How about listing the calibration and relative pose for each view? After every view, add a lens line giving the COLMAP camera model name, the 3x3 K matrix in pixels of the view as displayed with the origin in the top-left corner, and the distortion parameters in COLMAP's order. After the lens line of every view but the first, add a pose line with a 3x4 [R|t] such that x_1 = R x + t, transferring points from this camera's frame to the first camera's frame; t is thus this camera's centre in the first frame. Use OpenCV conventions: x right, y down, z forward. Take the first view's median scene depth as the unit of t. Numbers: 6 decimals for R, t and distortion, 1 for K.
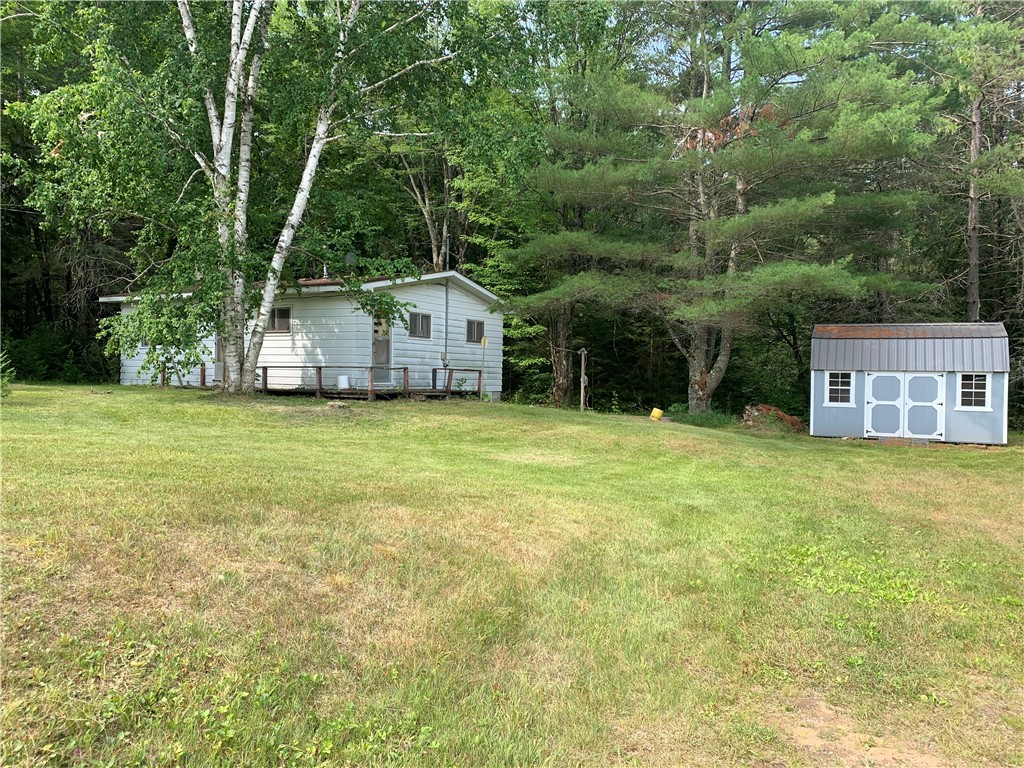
lens RADIAL K [[782.9, 0, 518.7], [0, 782.9, 378.5], [0, 0, 1]] dist [0.102808, -0.140723]
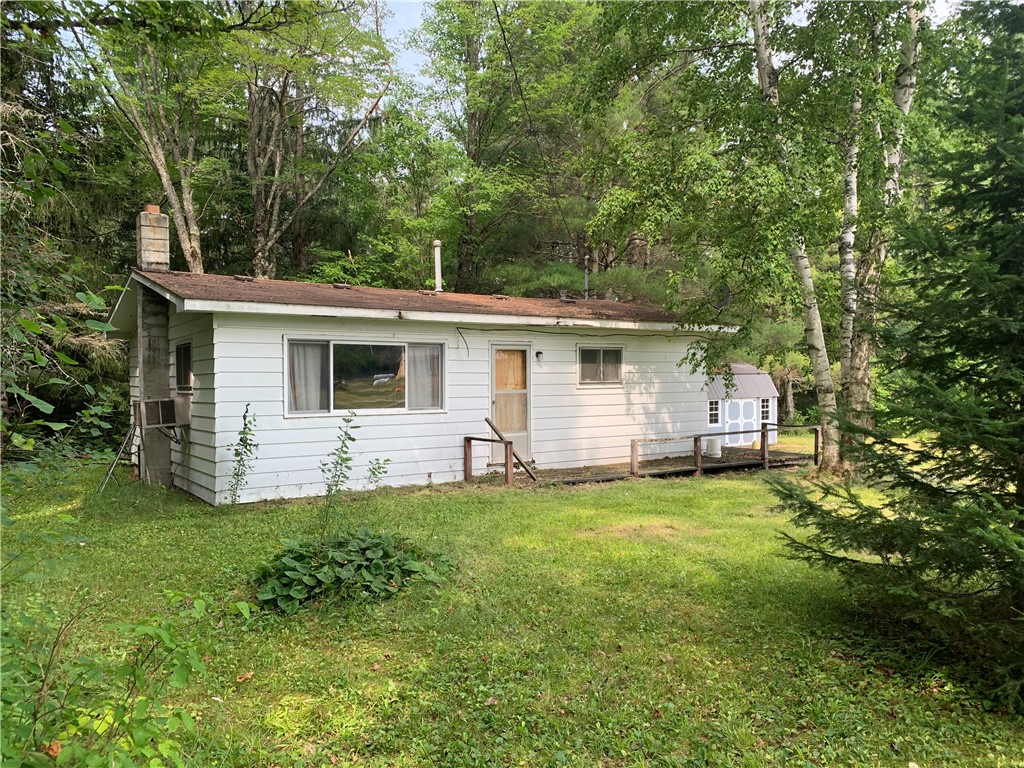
lens RADIAL K [[782.9, 0, 518.7], [0, 782.9, 378.5], [0, 0, 1]] dist [0.102808, -0.140723]
pose [[0.432404, -0.022405, 0.901402, -0.916637], [0.016550, 0.999720, 0.016910, -0.072438], [-0.901528, 0.007606, 0.432653, 0.748685]]
